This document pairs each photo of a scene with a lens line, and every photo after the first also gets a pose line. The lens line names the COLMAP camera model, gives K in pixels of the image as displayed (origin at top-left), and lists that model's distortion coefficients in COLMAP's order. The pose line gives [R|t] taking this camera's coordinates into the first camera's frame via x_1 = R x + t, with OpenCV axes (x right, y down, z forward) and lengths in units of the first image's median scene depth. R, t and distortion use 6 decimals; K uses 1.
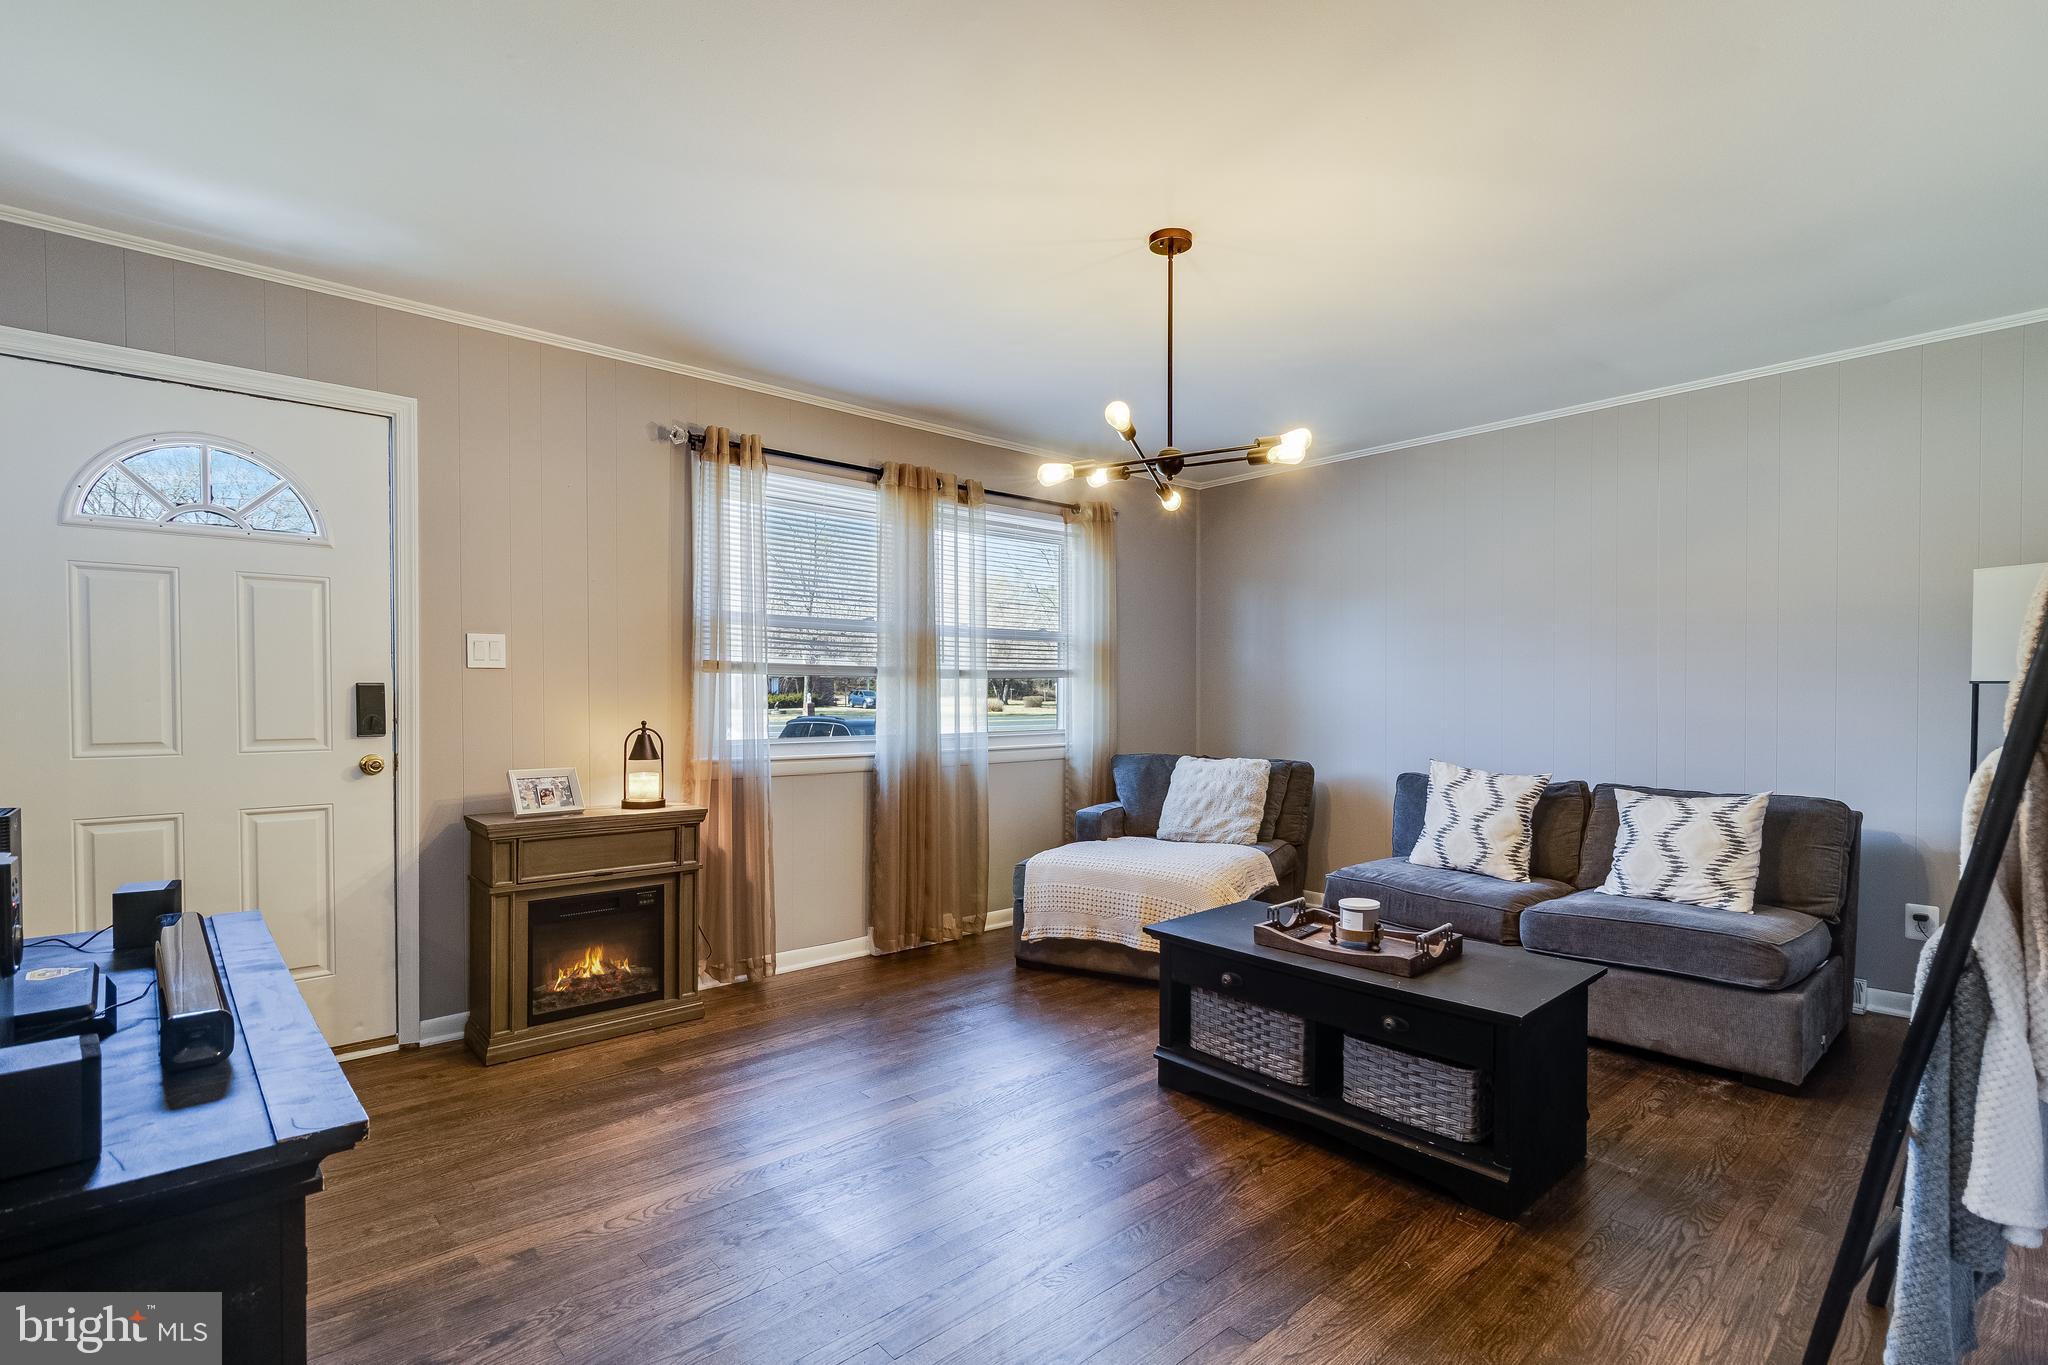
lens RADIAL K [[945.4, 0, 1020.4], [0, 945.4, 723.5], [0, 0, 1]] dist [0.005711, -0.000280]
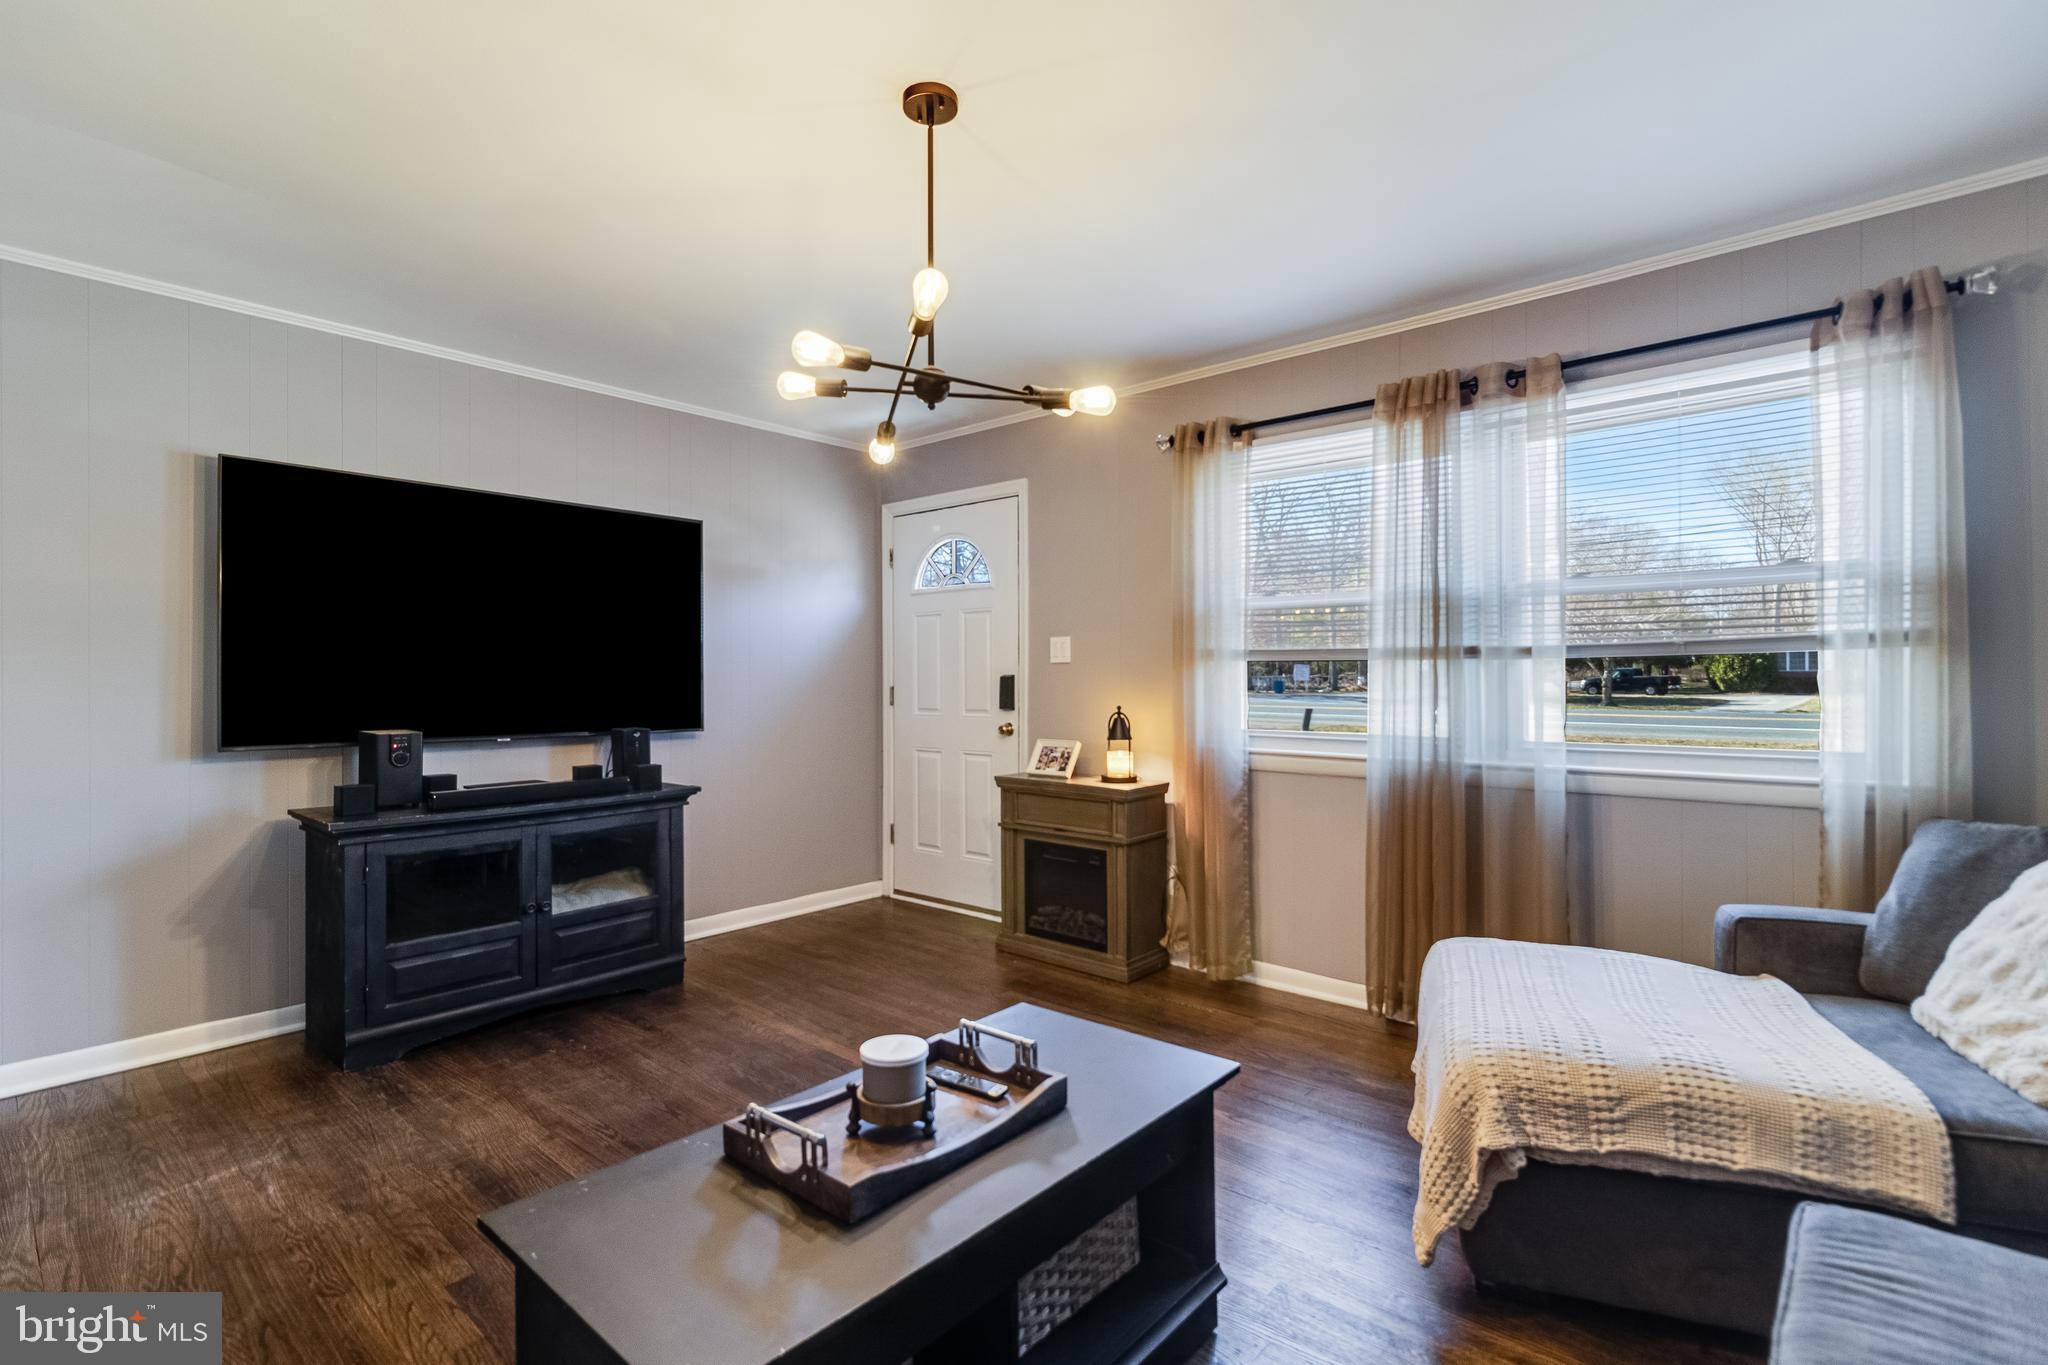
lens RADIAL K [[945.4, 0, 1020.6], [0, 945.4, 672.0], [0, 0, 1]] dist [0.005711, -0.000280]
pose [[0.136908, -0.003698, -0.990577, 0.670080], [-0.022061, 0.999734, -0.006781, -0.031413], [0.990338, 0.022782, 0.136790, 0.680228]]
